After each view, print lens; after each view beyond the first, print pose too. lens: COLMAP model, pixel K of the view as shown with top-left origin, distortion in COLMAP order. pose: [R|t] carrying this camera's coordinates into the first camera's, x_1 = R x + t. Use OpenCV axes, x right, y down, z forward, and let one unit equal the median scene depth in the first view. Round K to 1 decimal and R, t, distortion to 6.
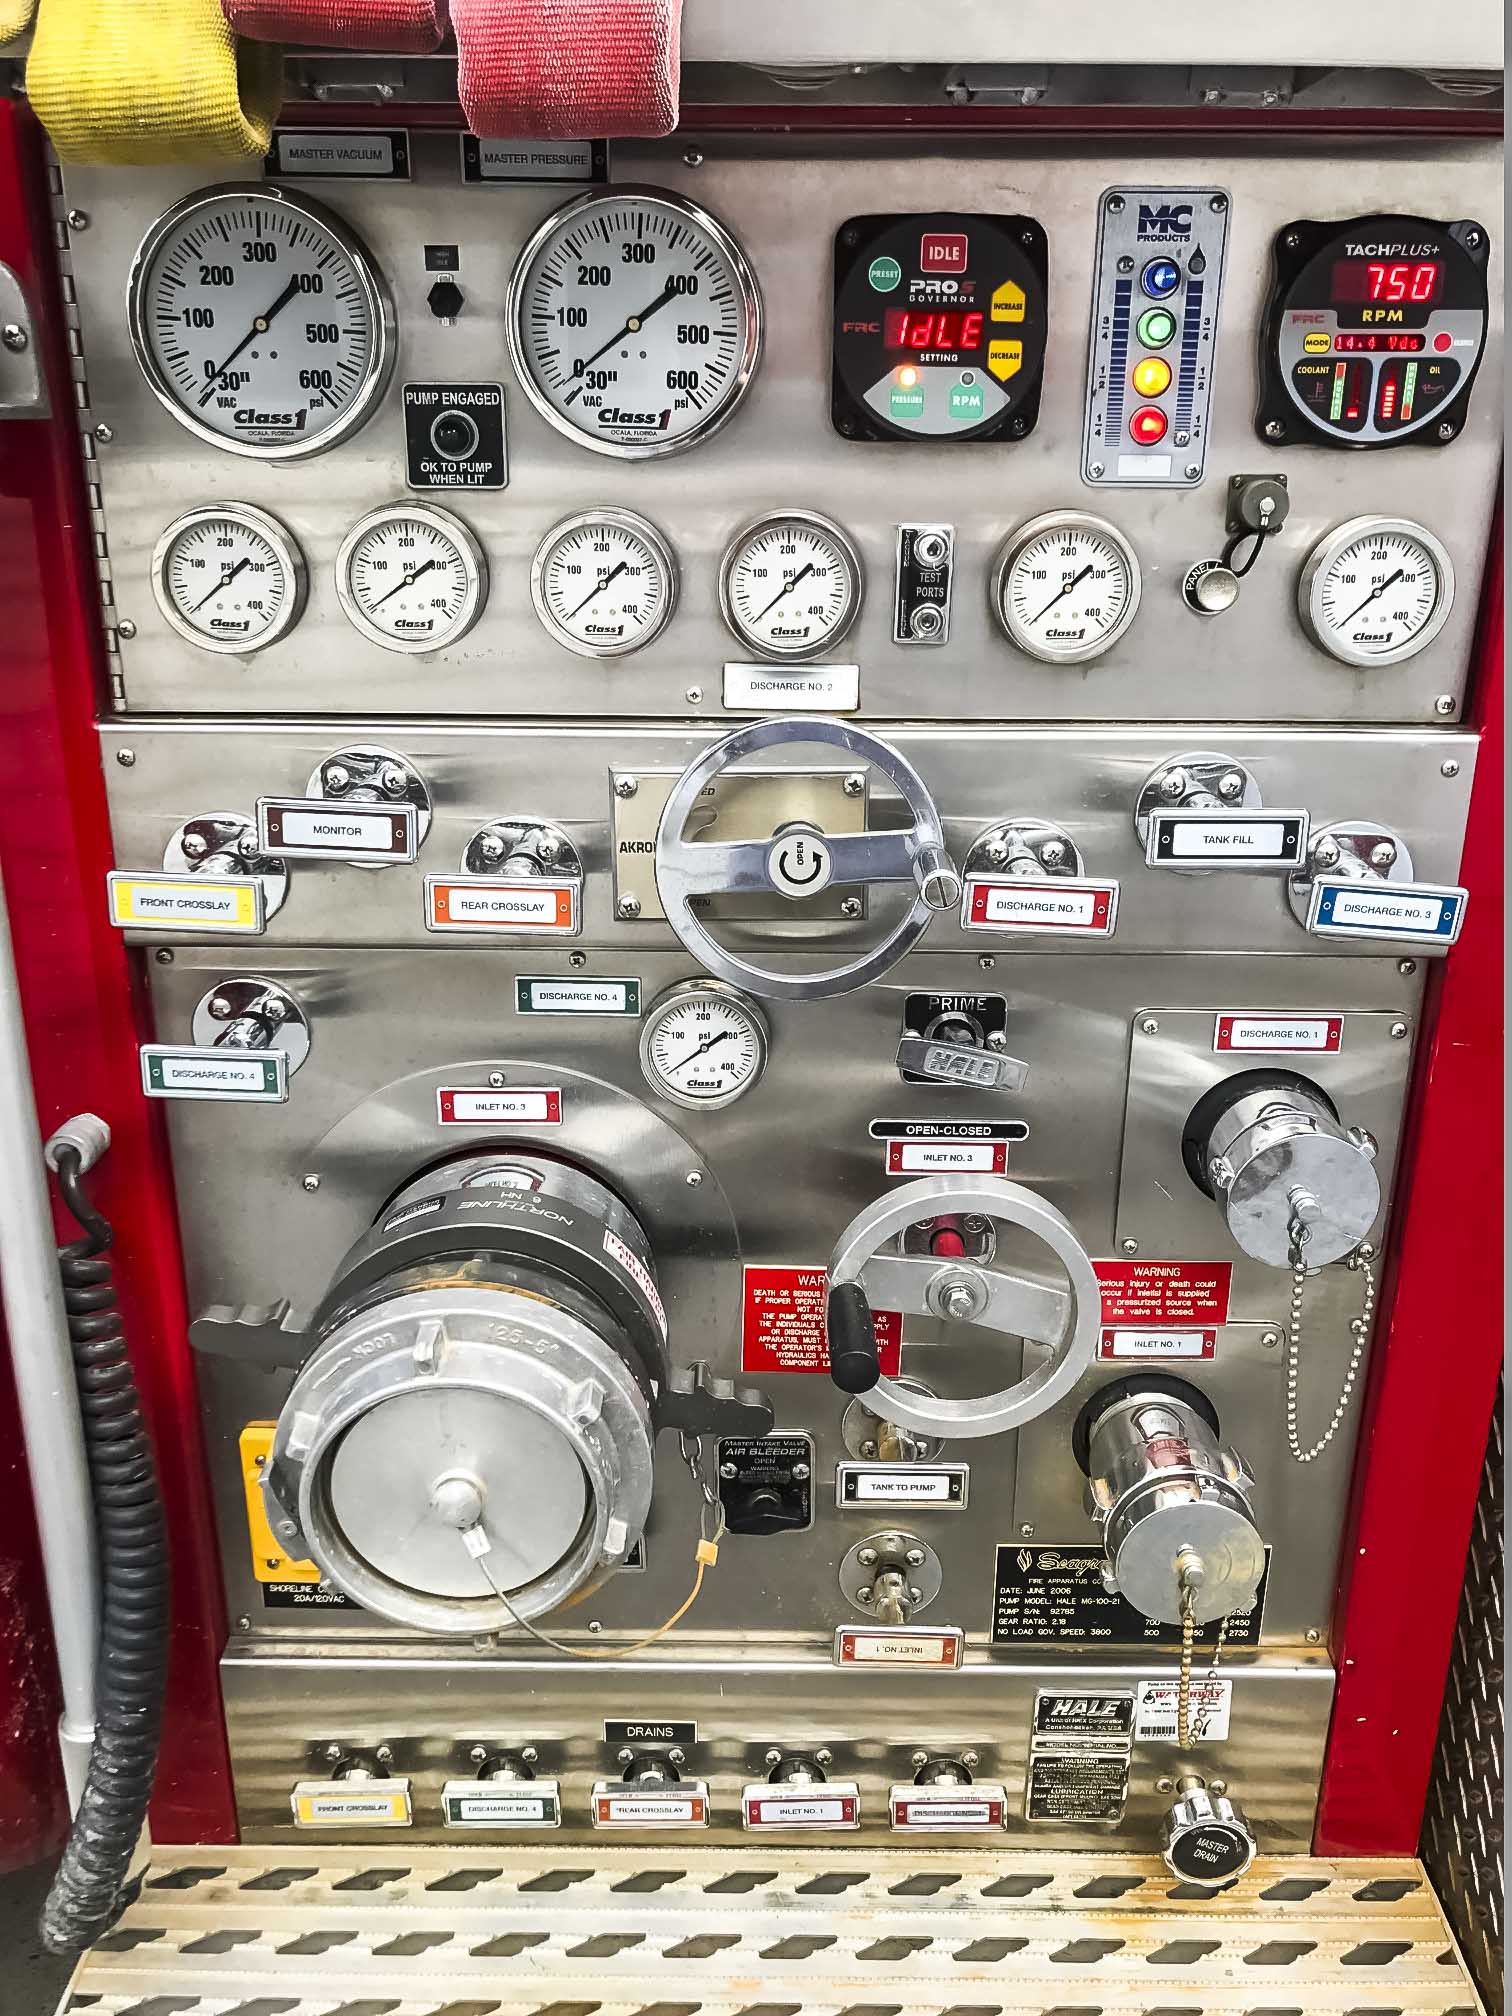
lens RADIAL K [[1668.1, 0, 751.9], [0, 1668.1, 1010.9], [0, 0, 1]] dist [0.026056, -0.039003]
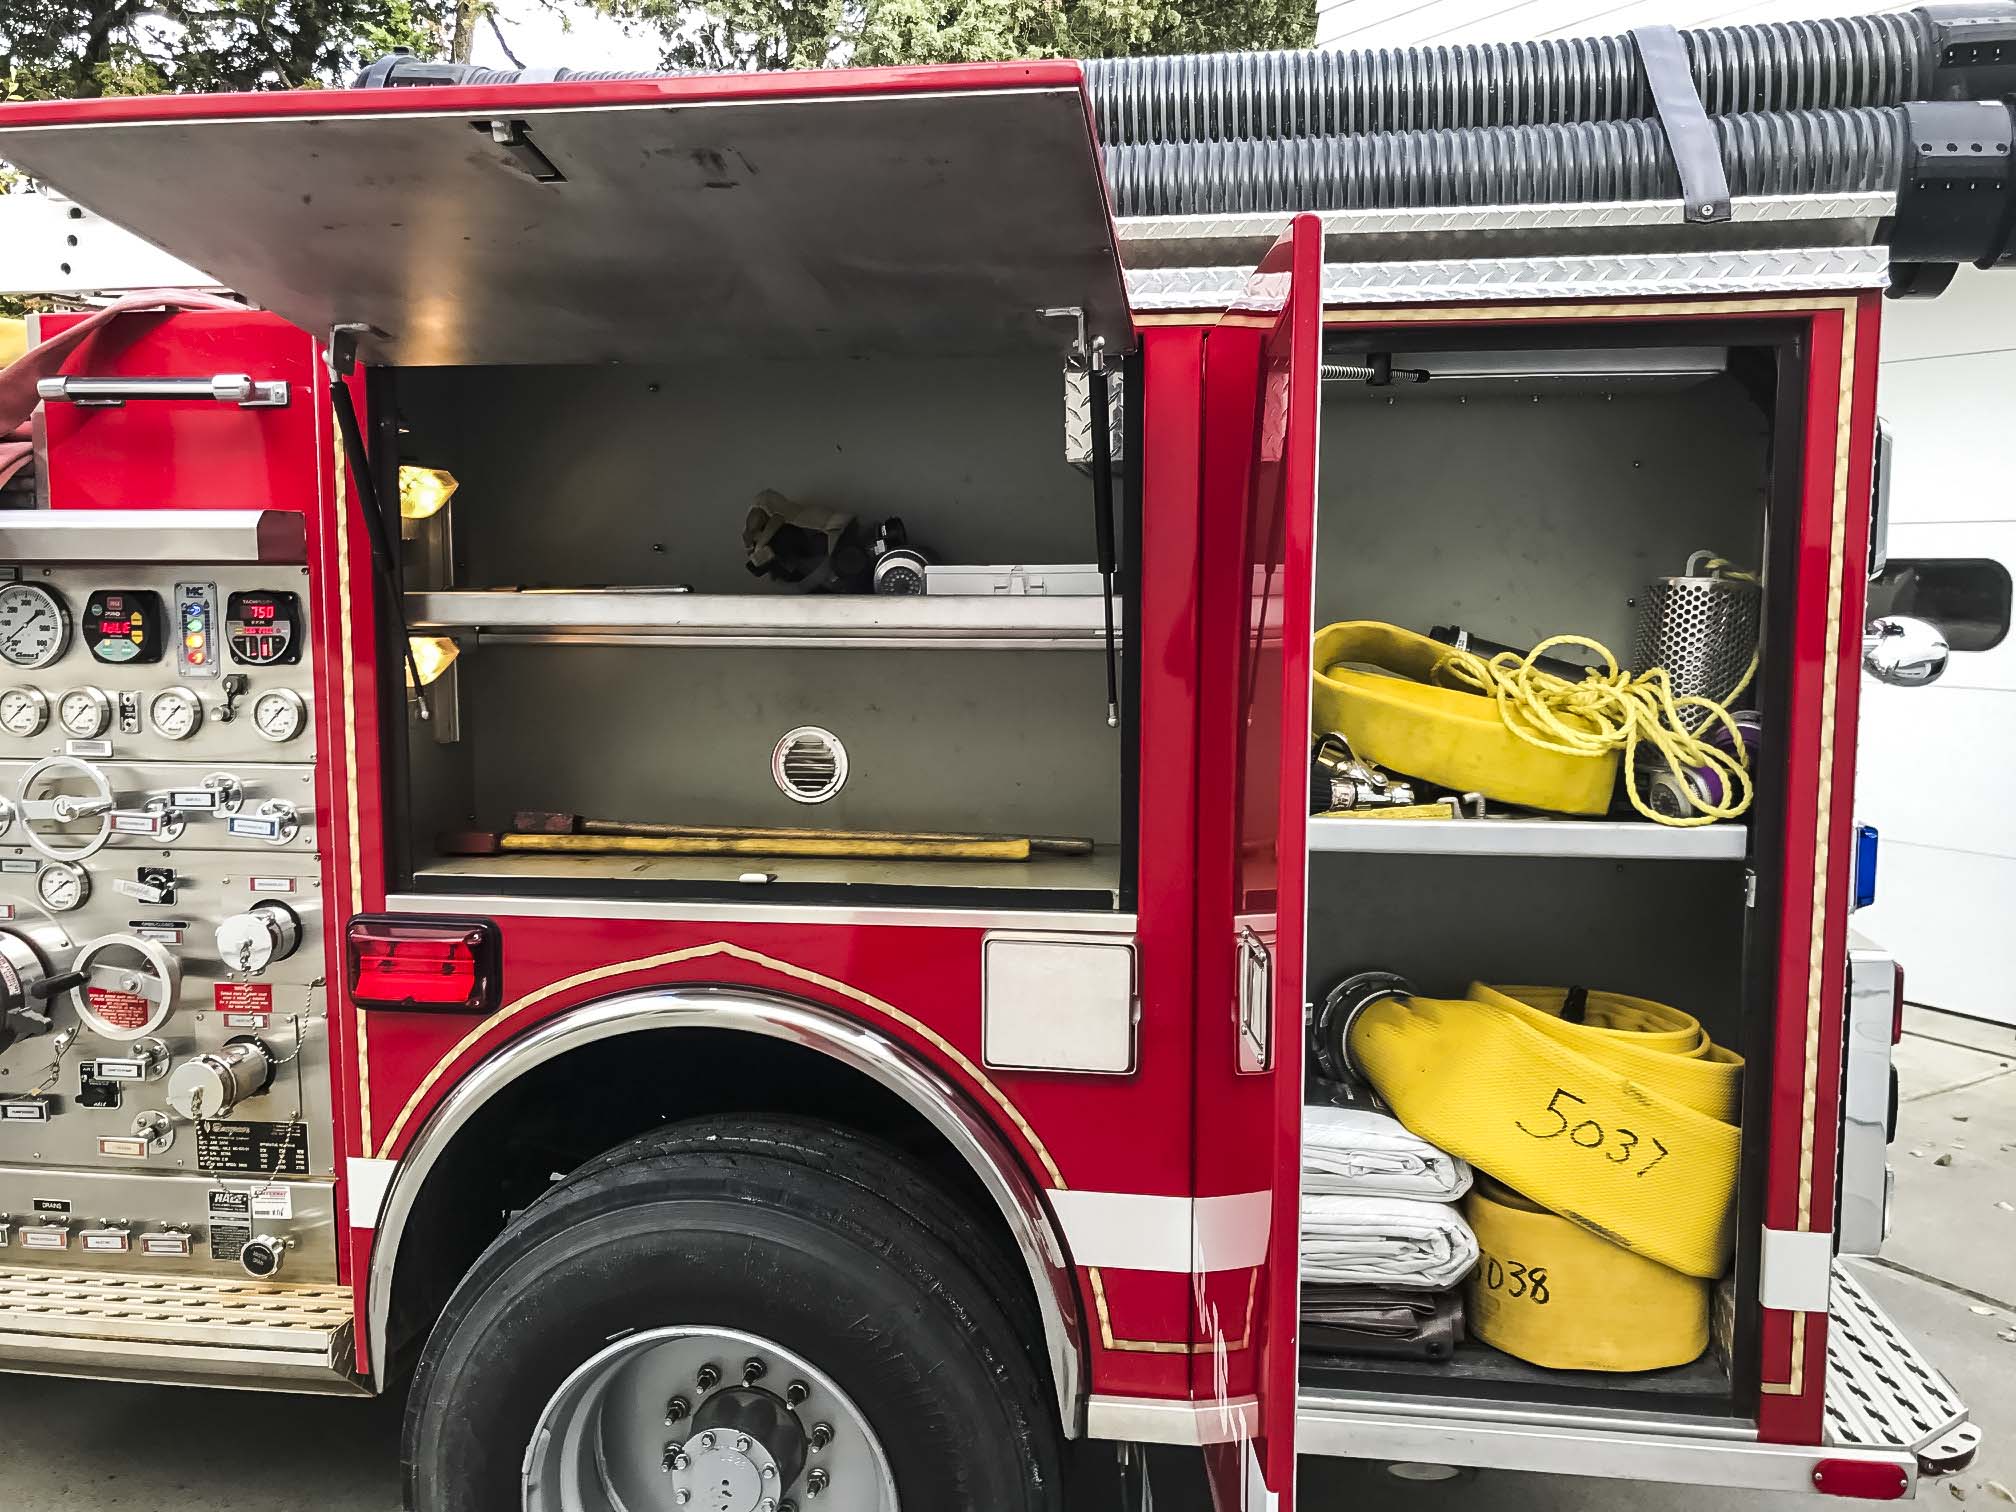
lens RADIAL K [[1668.1, 0, 1013.5], [0, 1668.1, 757.9], [0, 0, 1]] dist [0.026056, -0.039003]
pose [[0.993022, 0.004767, -0.117832, 1.982445], [-0.033229, 0.970006, -0.240798, 0.460550], [0.113150, 0.243033, 0.963396, -1.563606]]
